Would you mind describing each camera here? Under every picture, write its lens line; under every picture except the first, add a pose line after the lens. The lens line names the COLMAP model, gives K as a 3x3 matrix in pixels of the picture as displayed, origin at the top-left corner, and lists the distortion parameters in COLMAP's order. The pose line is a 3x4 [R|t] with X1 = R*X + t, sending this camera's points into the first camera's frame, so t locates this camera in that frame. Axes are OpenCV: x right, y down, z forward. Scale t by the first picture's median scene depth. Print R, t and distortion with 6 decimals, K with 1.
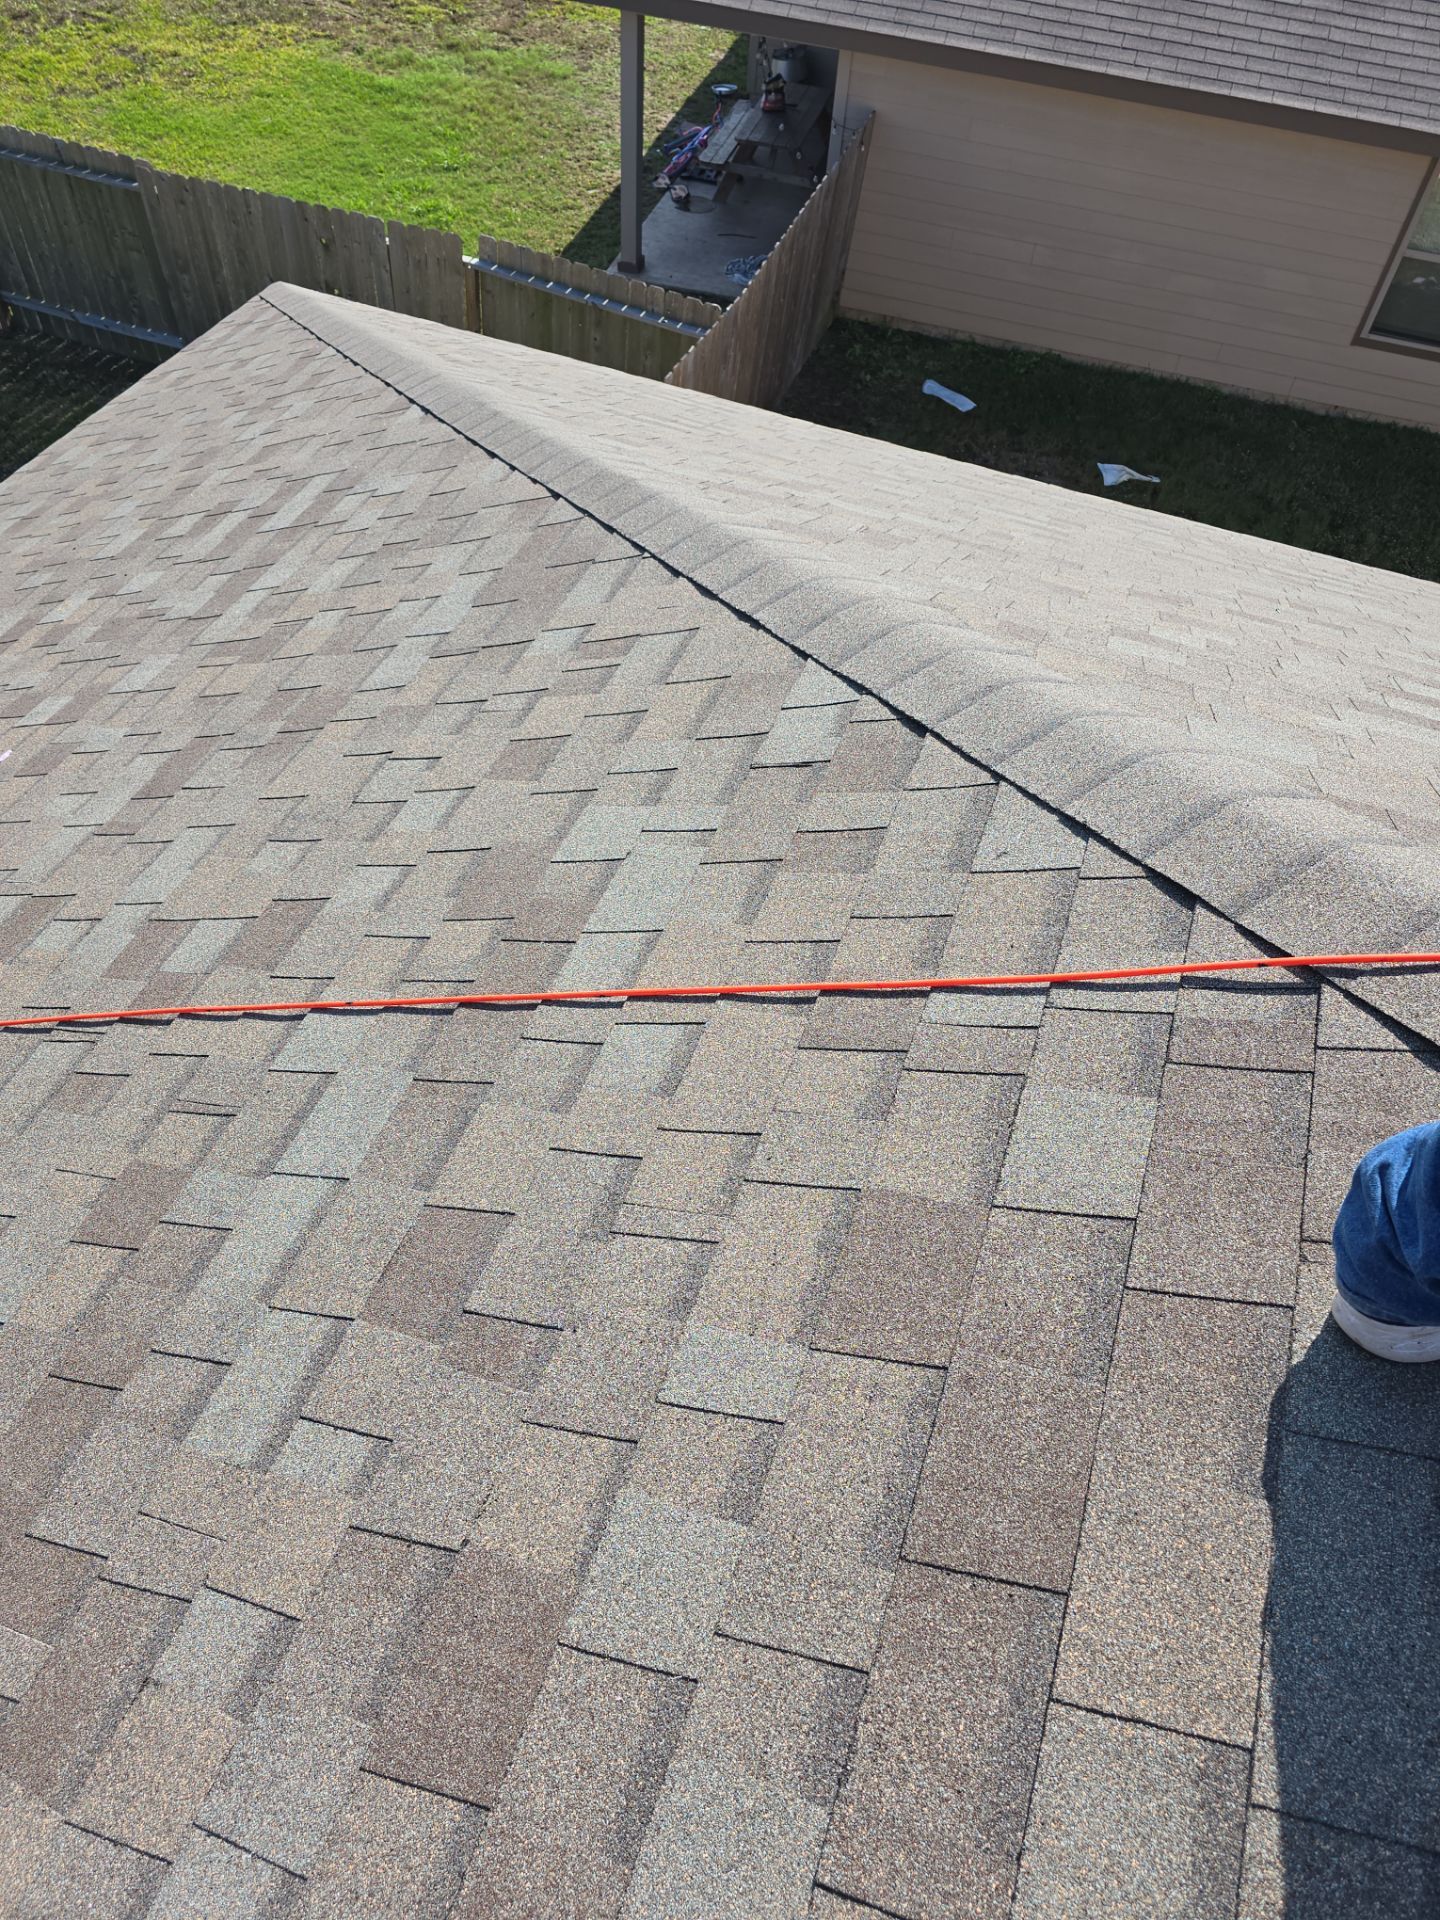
lens RADIAL K [[1239.5, 0, 715.4], [0, 1239.5, 938.9], [0, 0, 1]] dist [0.047020, -0.031978]
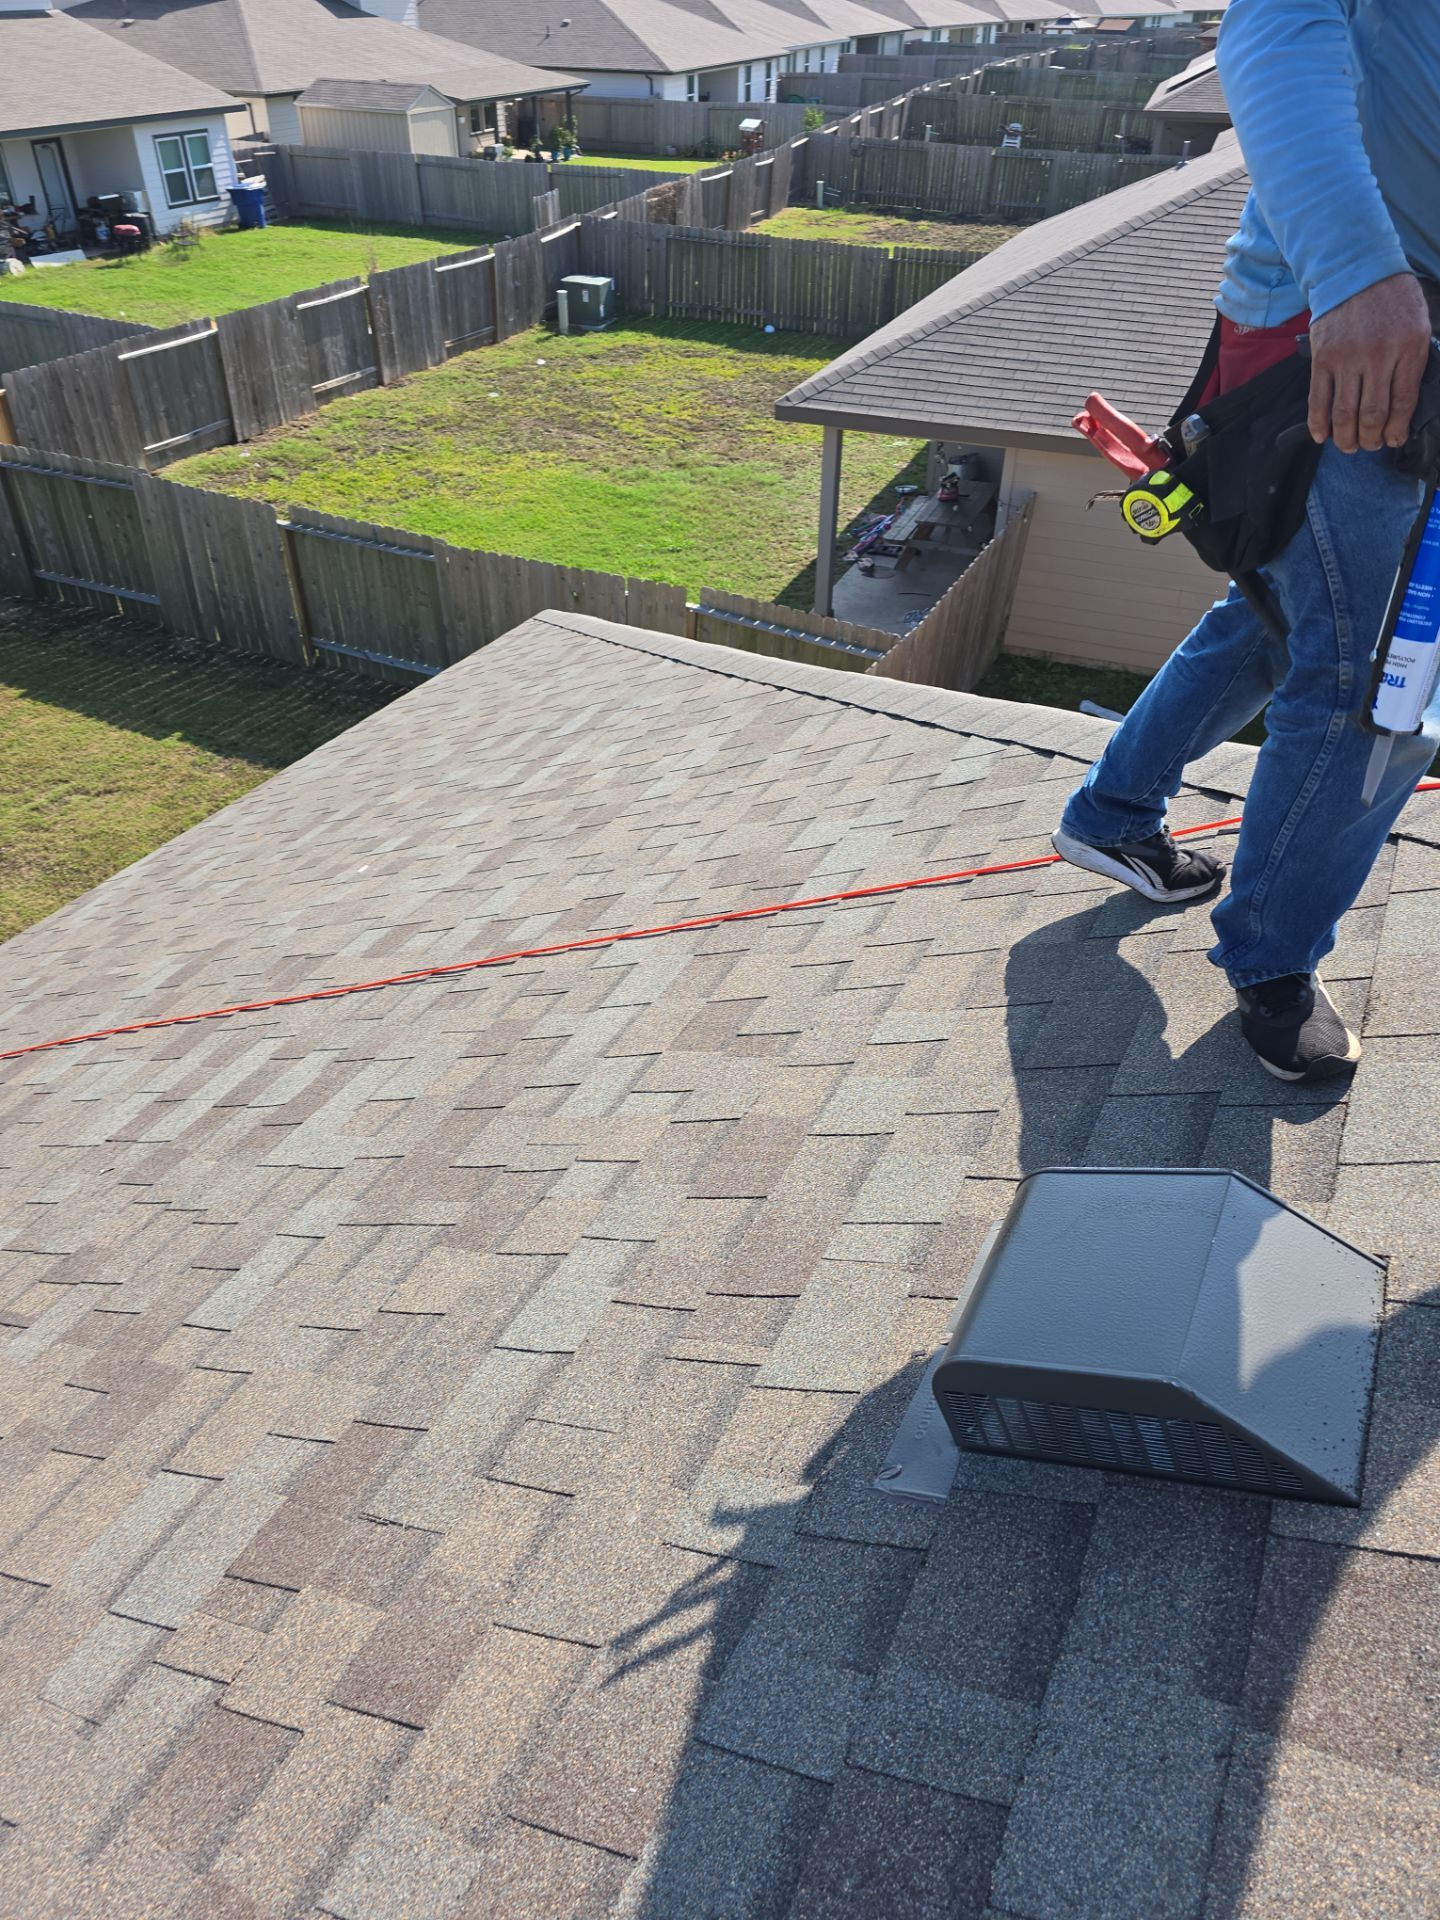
lens RADIAL K [[1255.8, 0, 714.8], [0, 1255.8, 963.1], [0, 0, 1]] dist [0.124710, -0.144346]
pose [[0.991169, 0.028542, -0.129498, -0.004311], [-0.060589, 0.966141, -0.250800, 0.086717], [0.117955, 0.256431, 0.959338, -0.075060]]
